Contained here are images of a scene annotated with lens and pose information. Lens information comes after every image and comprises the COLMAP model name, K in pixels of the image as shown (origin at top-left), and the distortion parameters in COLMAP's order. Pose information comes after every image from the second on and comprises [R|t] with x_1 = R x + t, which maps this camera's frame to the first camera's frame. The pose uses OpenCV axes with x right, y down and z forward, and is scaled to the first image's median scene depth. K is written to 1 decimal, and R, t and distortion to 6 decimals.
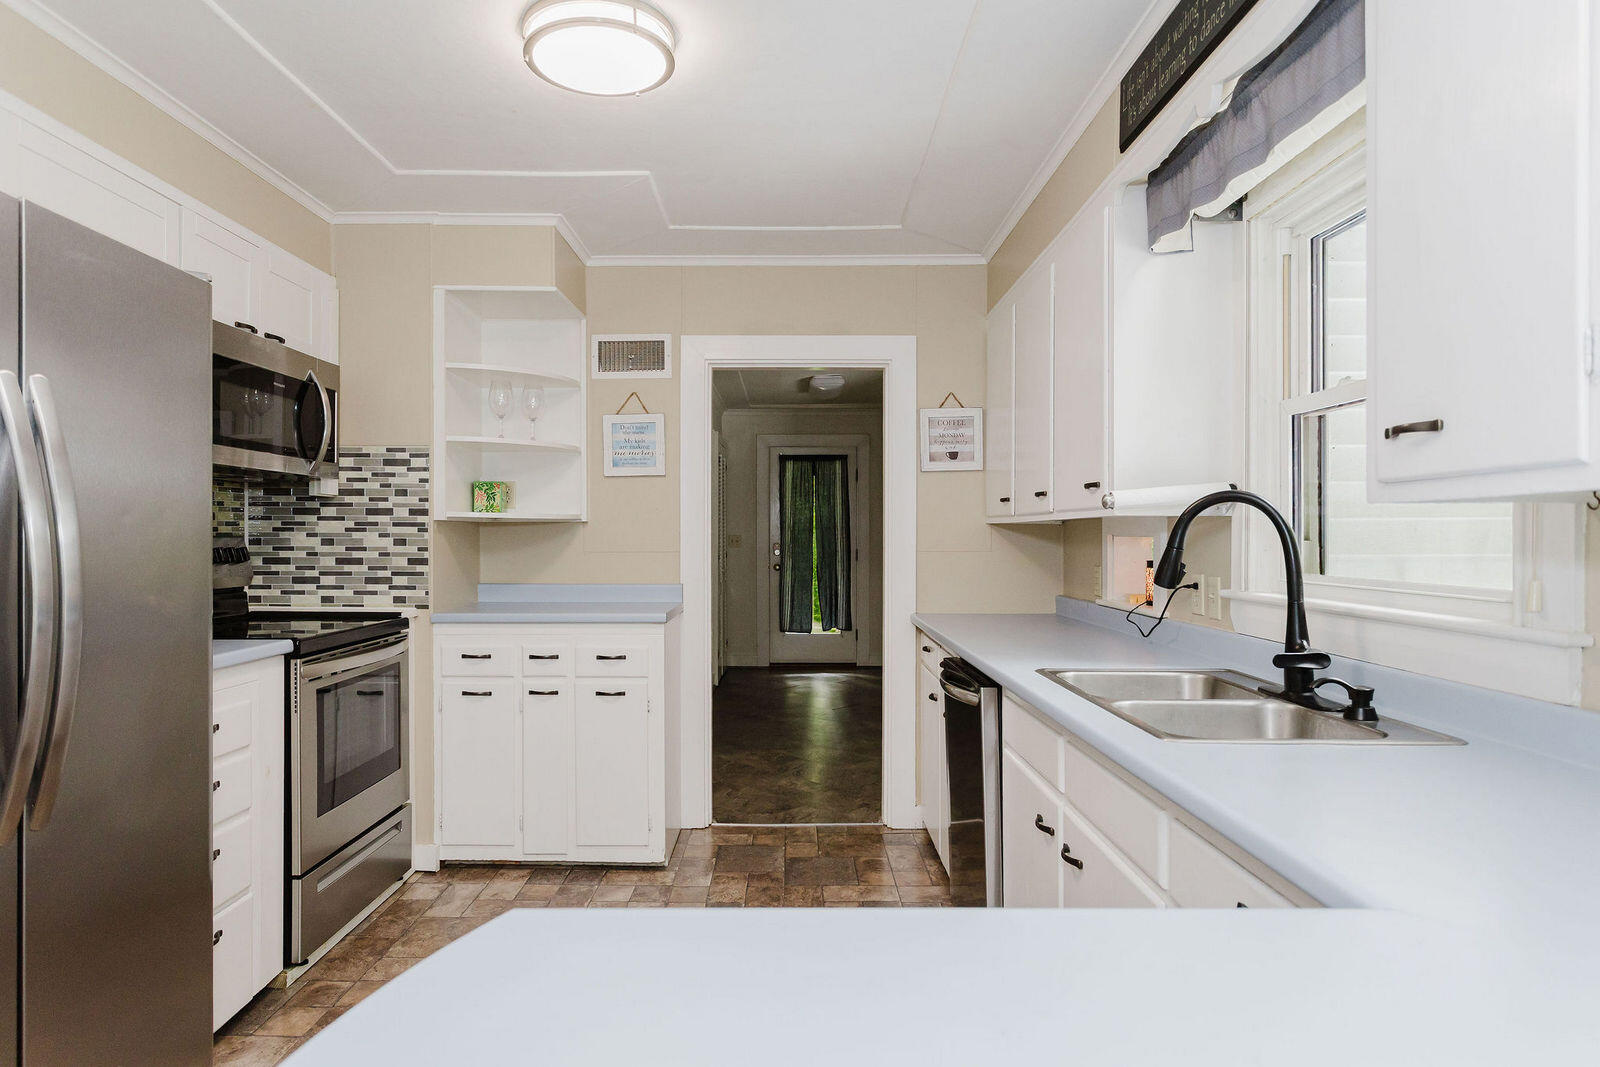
lens RADIAL K [[963.9, 0, 798.5], [0, 963.9, 534.7], [0, 0, 1]] dist [0.001346, 0.002257]
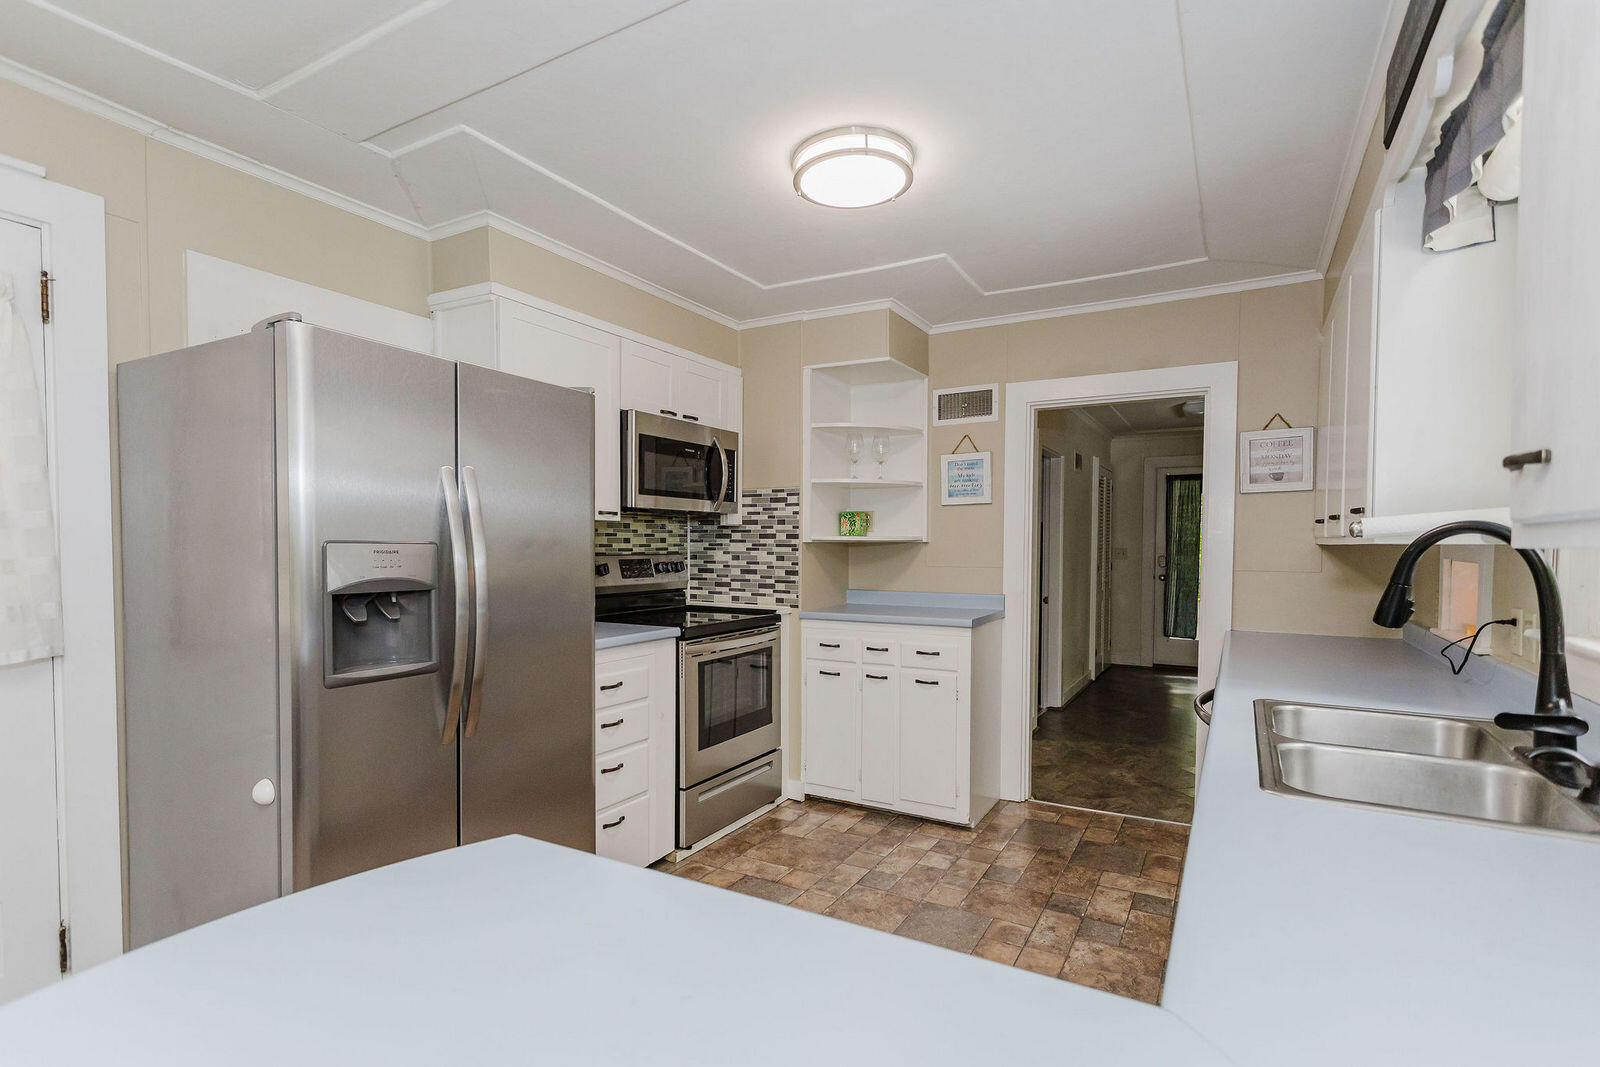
lens RADIAL K [[785.0, 0, 795.3], [0, 785.0, 567.3], [0, 0, 1]] dist [0.009694, 0.000311]
pose [[0.871216, 0.016337, -0.490629, 0.151668], [-0.001564, 0.999533, 0.030506, -0.013817], [0.490898, -0.025810, 0.870835, 0.039225]]
